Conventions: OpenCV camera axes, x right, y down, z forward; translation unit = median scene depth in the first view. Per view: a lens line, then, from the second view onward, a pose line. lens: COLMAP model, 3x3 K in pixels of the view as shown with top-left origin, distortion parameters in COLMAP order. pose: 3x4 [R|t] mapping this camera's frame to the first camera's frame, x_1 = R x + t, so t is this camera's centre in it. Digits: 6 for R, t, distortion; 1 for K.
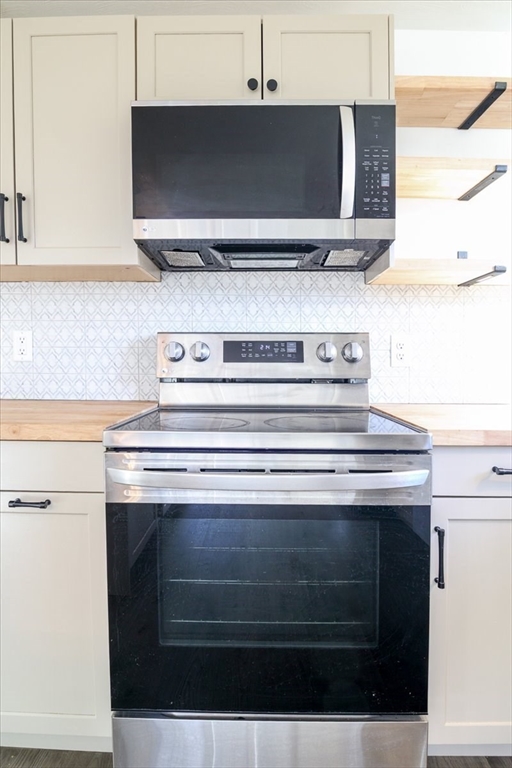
lens RADIAL K [[422.9, 0, 257.3], [0, 422.9, 362.6], [0, 0, 1]] dist [-0.023047, -0.000272]
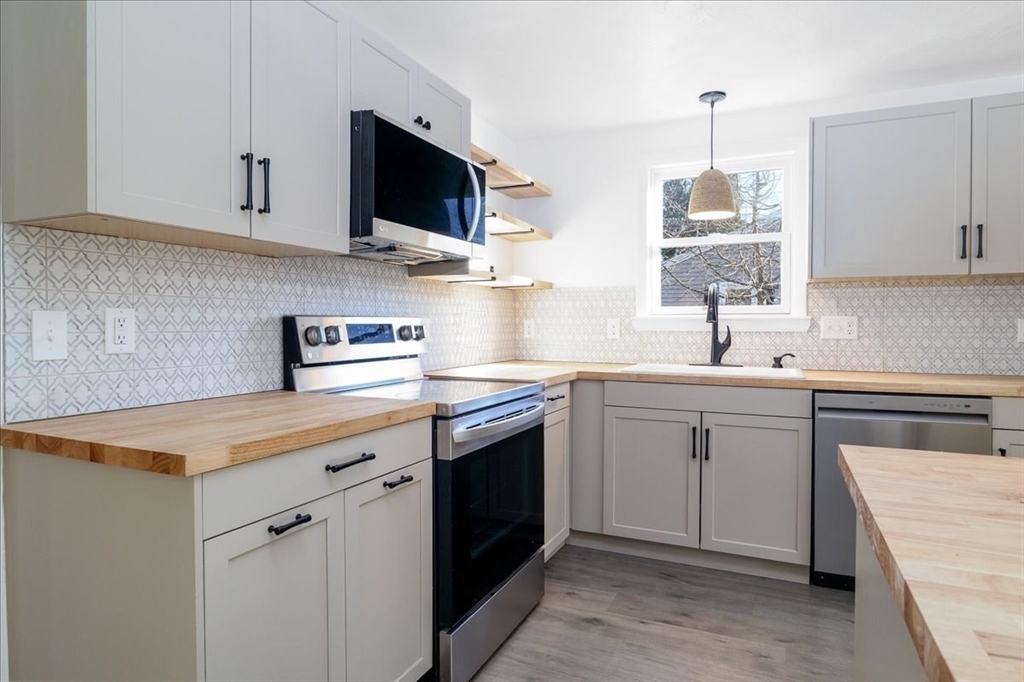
lens RADIAL K [[598.4, 0, 509.8], [0, 598.4, 341.5], [0, 0, 1]] dist [-0.008103, -0.002104]
pose [[0.411202, -0.030589, 0.911031, -1.188406], [0.039708, 0.999089, 0.015623, -0.012789], [-0.910679, 0.029751, 0.412042, 0.022503]]
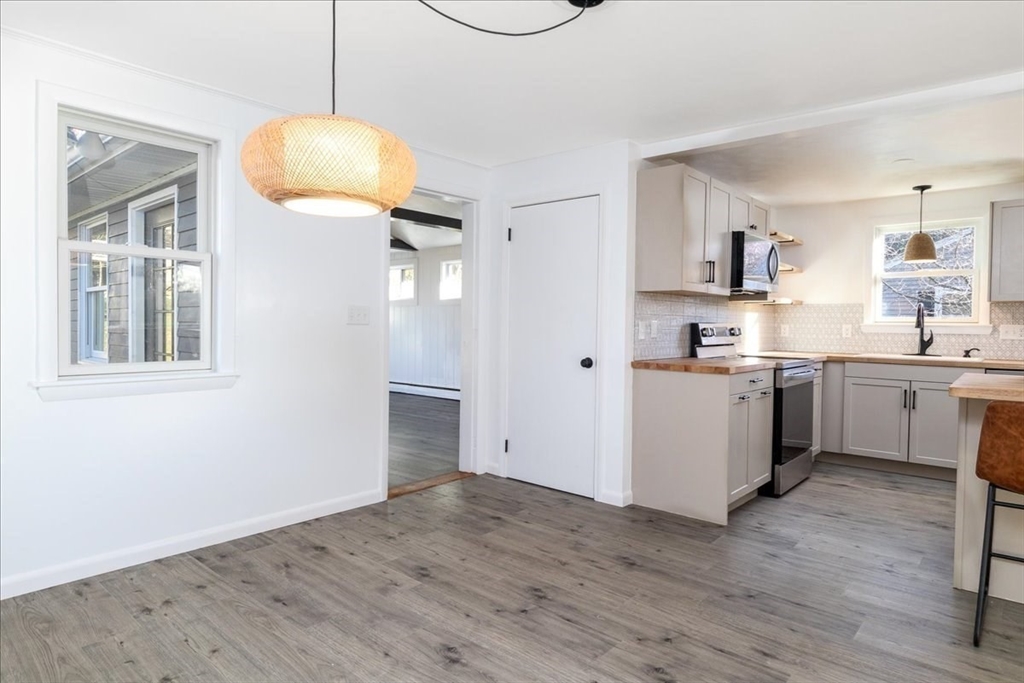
lens RADIAL K [[598.4, 0, 506.4], [0, 598.4, 339.8], [0, 0, 1]] dist [-0.008103, -0.002104]
pose [[0.654970, -0.017930, 0.755442, -2.875328], [0.024540, 0.999696, 0.002451, -0.016474], [-0.755256, 0.016933, 0.655211, -0.182539]]
